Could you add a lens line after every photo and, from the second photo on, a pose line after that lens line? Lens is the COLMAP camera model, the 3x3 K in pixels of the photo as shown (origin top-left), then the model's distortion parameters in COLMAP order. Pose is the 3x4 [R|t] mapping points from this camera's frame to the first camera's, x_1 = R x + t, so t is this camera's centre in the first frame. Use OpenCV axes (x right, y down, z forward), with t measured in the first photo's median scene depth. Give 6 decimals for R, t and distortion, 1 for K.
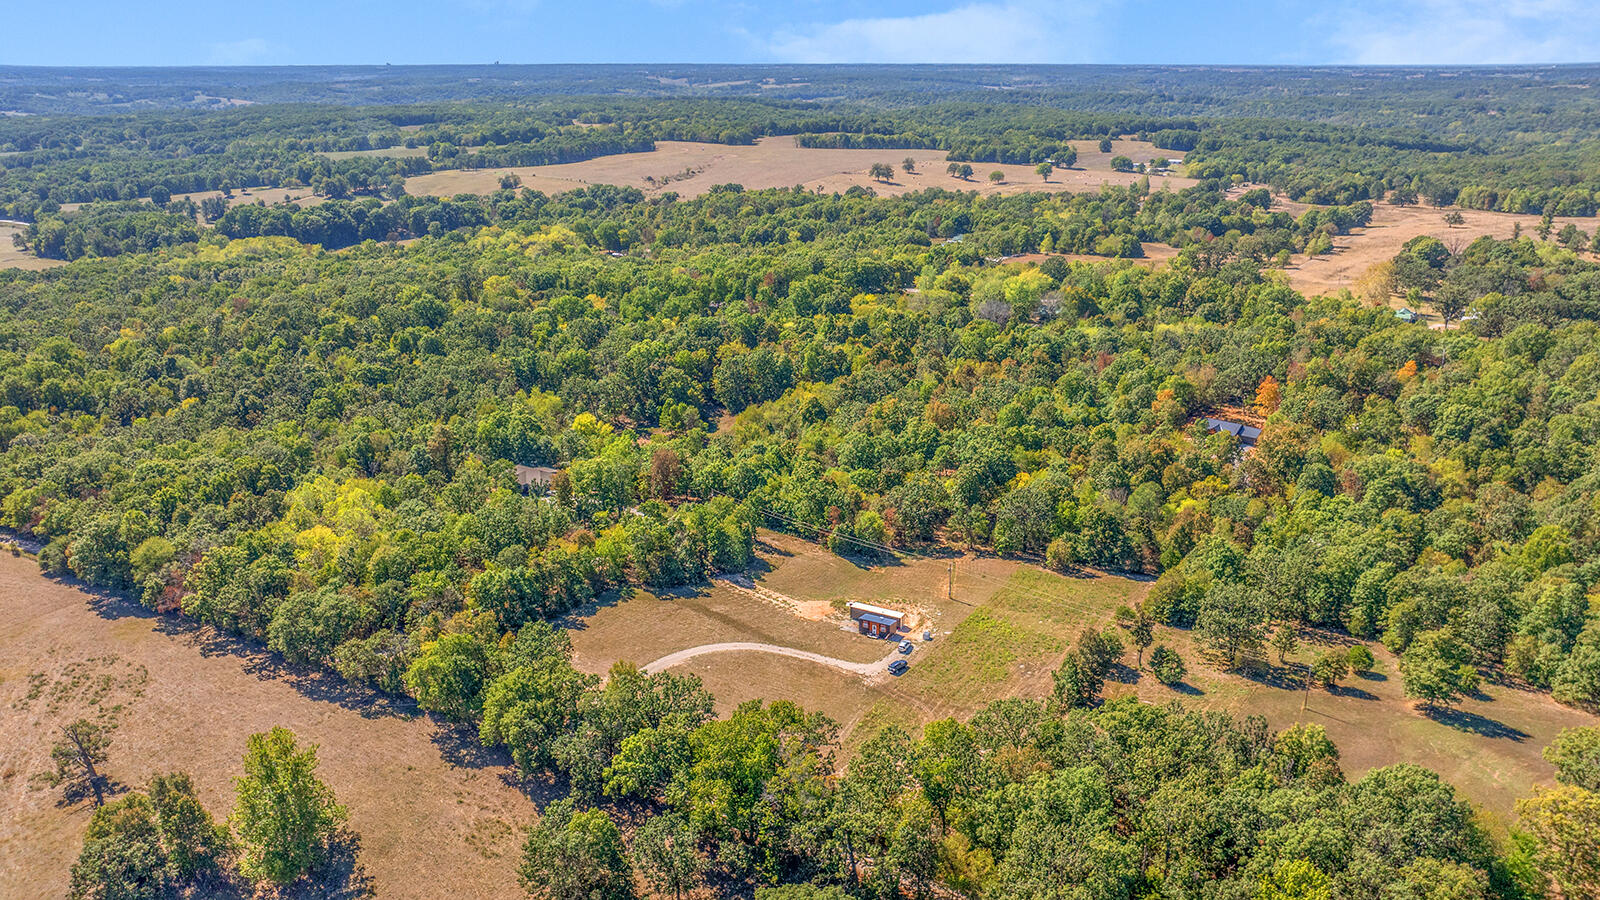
lens RADIAL K [[1136.1, 0, 782.5], [0, 1136.1, 458.8], [0, 0, 1]] dist [-0.021142, 0.013541]
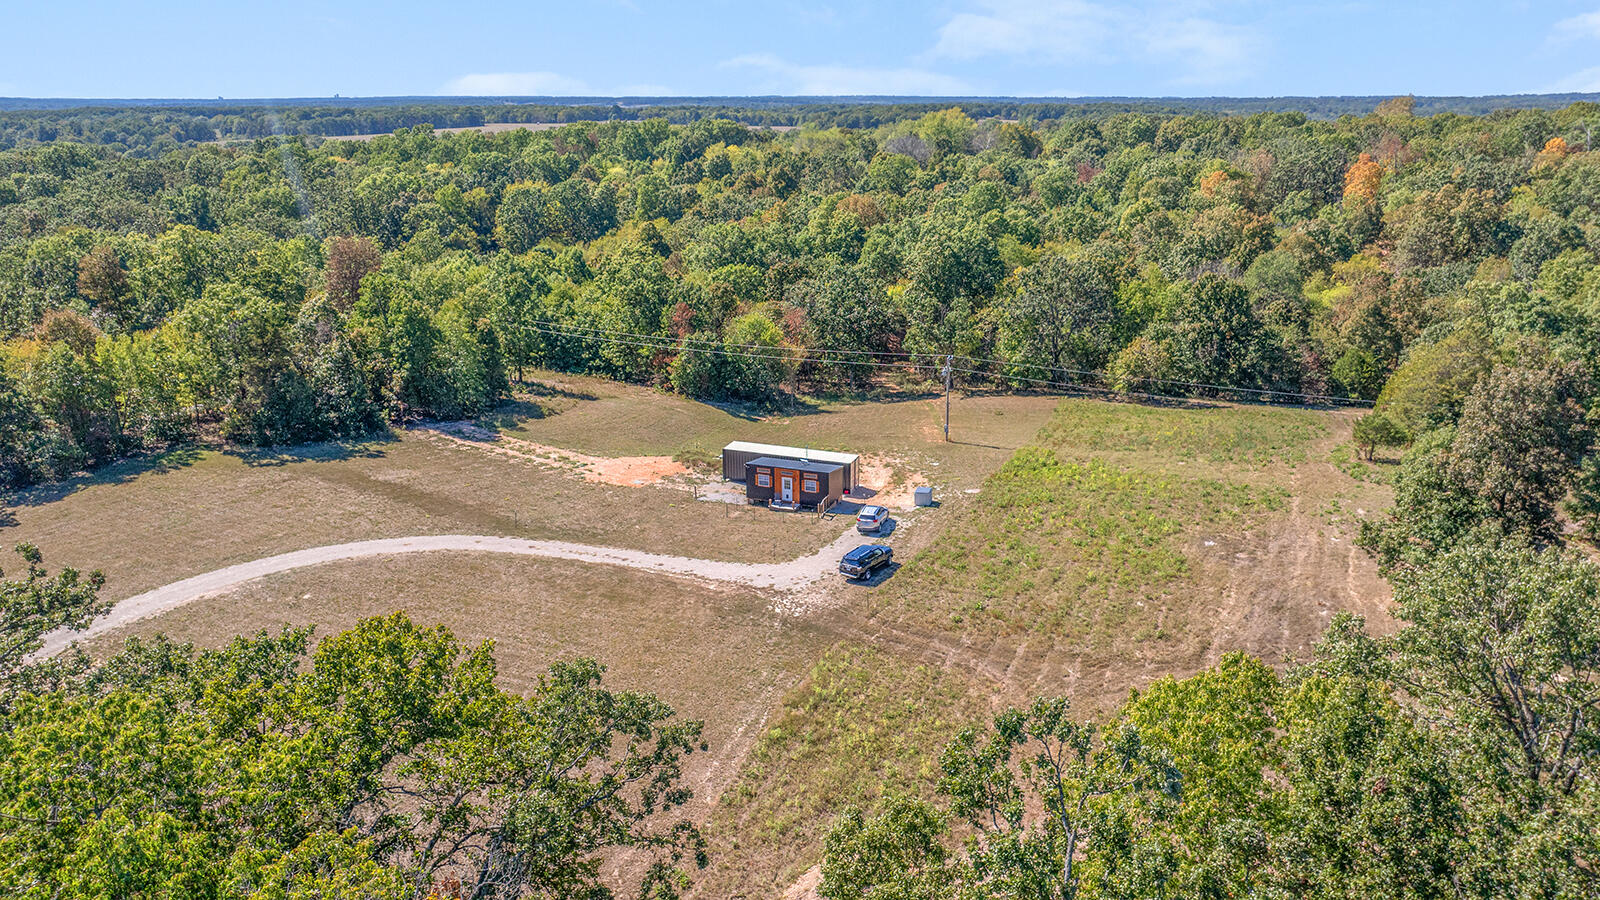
lens RADIAL K [[1136.1, 0, 805.0], [0, 1136.1, 435.7], [0, 0, 1]] dist [-0.021142, 0.013541]
pose [[0.989449, -0.031234, 0.141475, 0.027202], [0.037573, 0.998396, -0.042355, 0.121902], [-0.139925, 0.047224, 0.989035, 0.507360]]
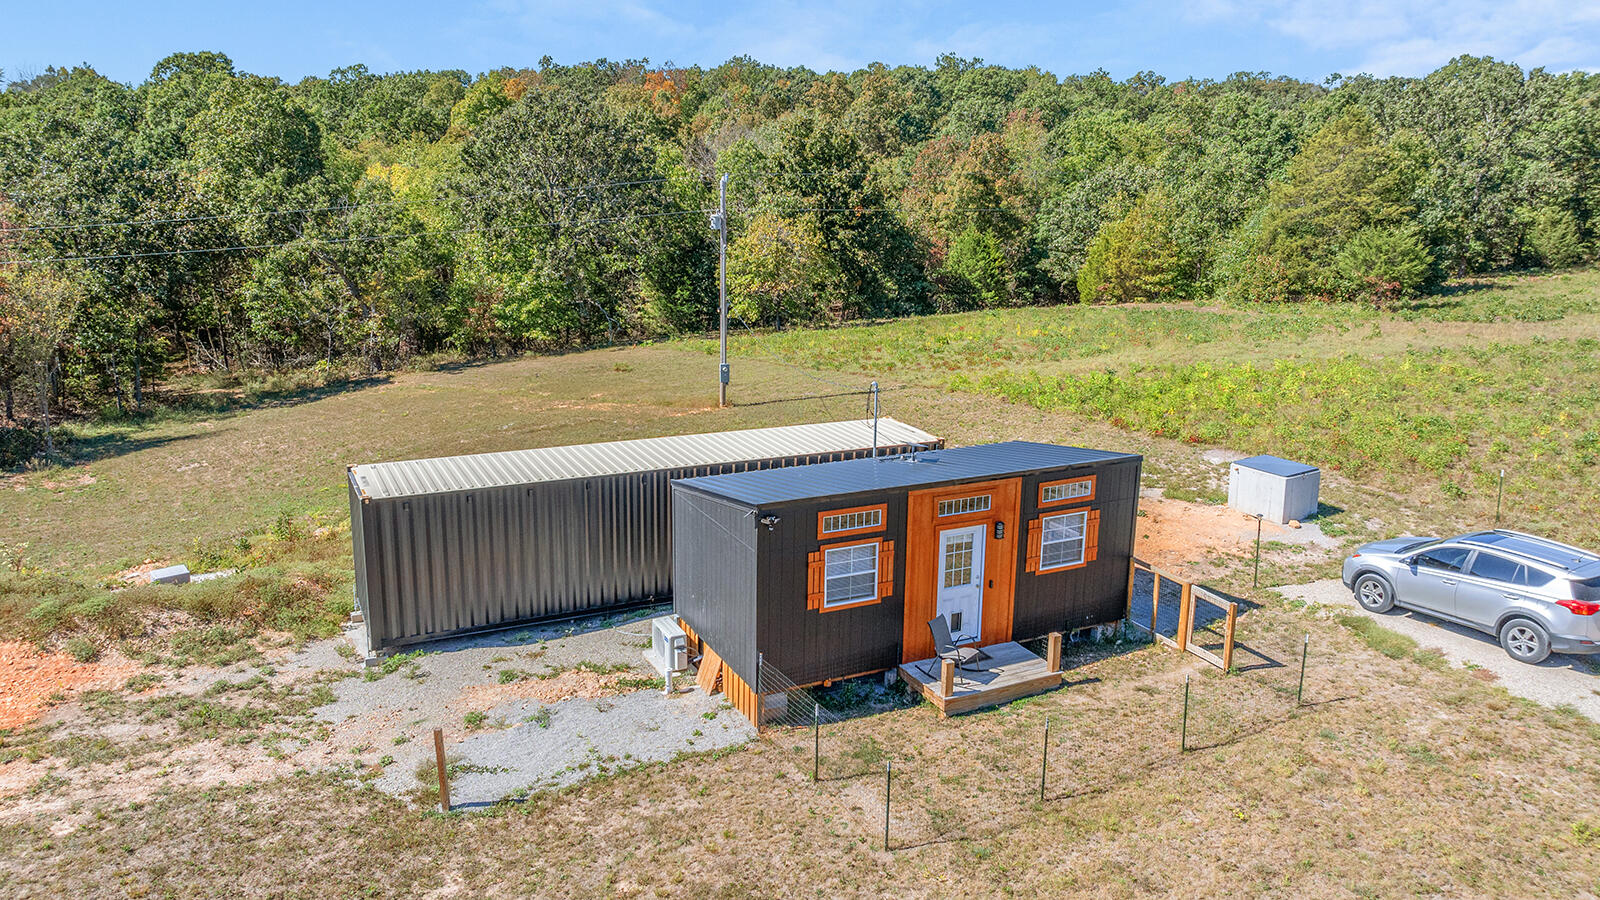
lens RADIAL K [[1136.1, 0, 806.0], [0, 1136.1, 509.6], [0, 0, 1]] dist [-0.021142, 0.013541]
pose [[0.569411, -0.218932, 0.792363, 0.012963], [0.244085, 0.965442, 0.091349, 0.111342], [-0.784980, 0.141389, 0.603172, 0.788086]]
